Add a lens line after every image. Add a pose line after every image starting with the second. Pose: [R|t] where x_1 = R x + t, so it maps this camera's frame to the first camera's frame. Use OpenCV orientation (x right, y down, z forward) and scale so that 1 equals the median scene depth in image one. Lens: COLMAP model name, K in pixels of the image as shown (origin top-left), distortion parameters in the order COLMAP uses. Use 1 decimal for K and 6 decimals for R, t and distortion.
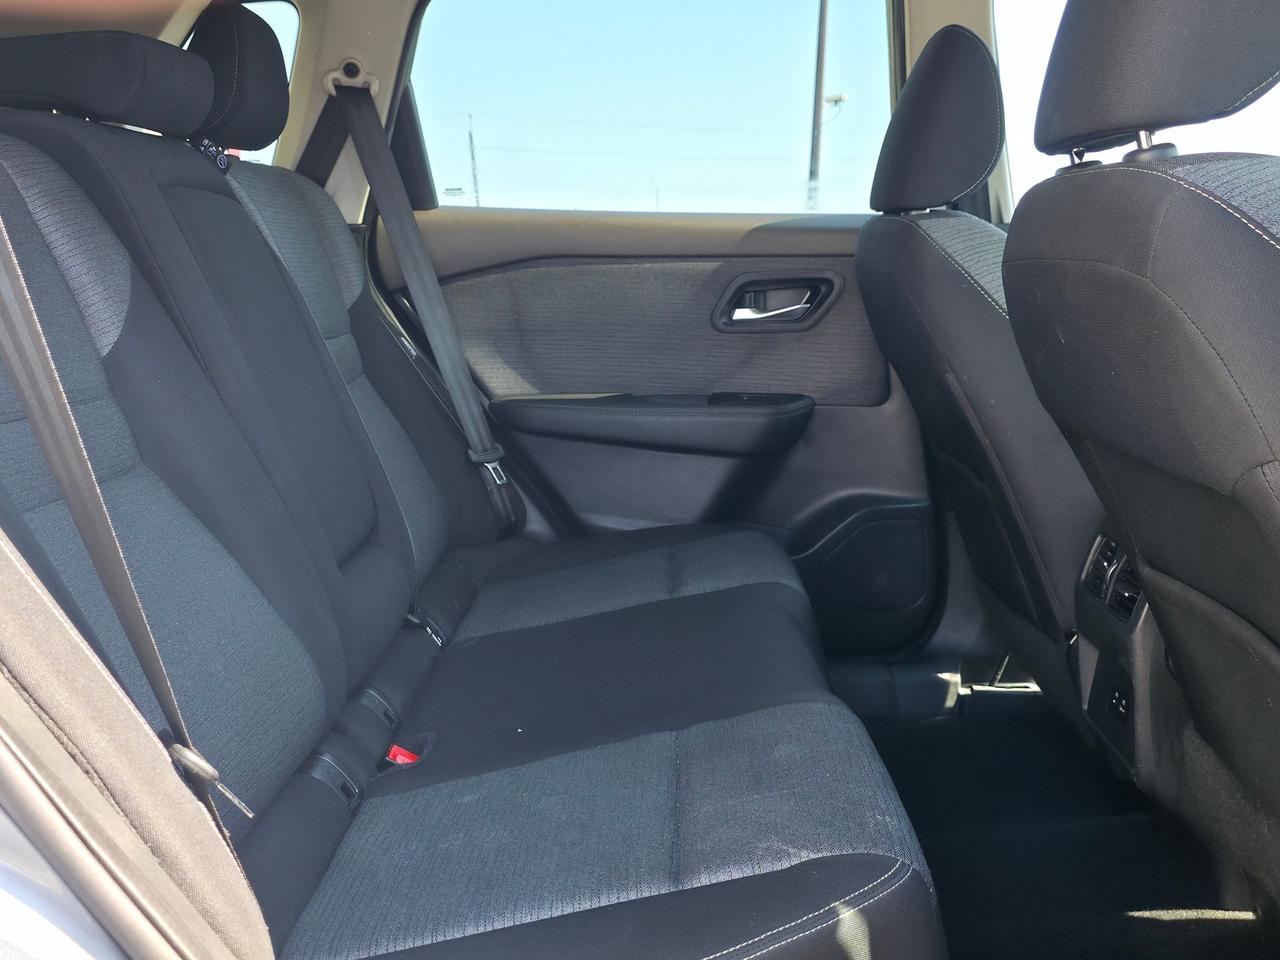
lens RADIAL K [[1284.6, 0, 639.4], [0, 1284.6, 505.7], [0, 0, 1]] dist [0.104856, -0.172385]
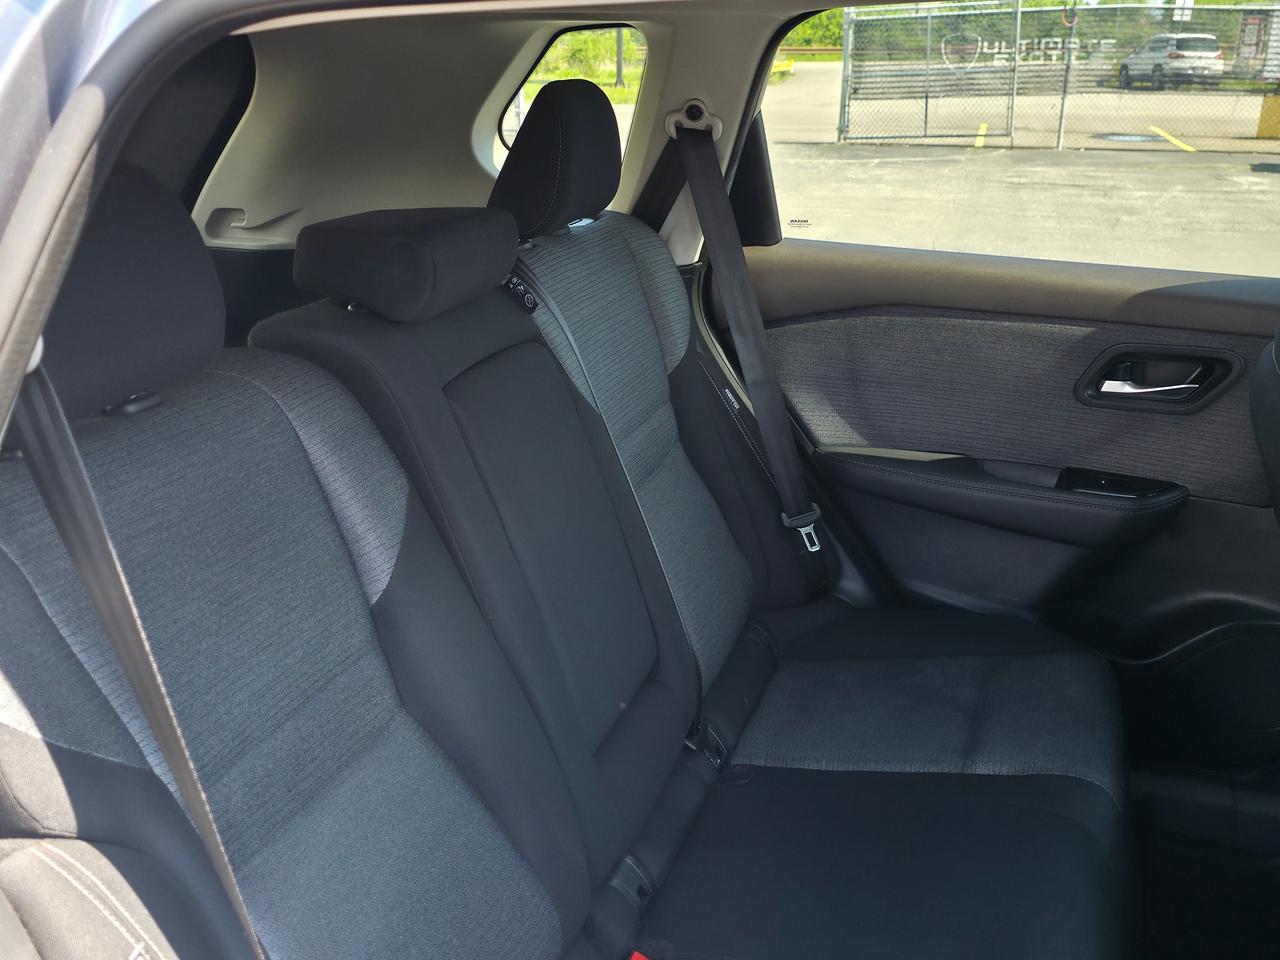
lens RADIAL K [[1284.6, 0, 639.4], [0, 1284.6, 505.7], [0, 0, 1]] dist [0.104856, -0.172385]
pose [[0.949358, 0.126142, -0.287763, 0.039399], [-0.067686, 0.976474, 0.204739, -0.230903], [0.306819, -0.174893, 0.935561, 0.070405]]
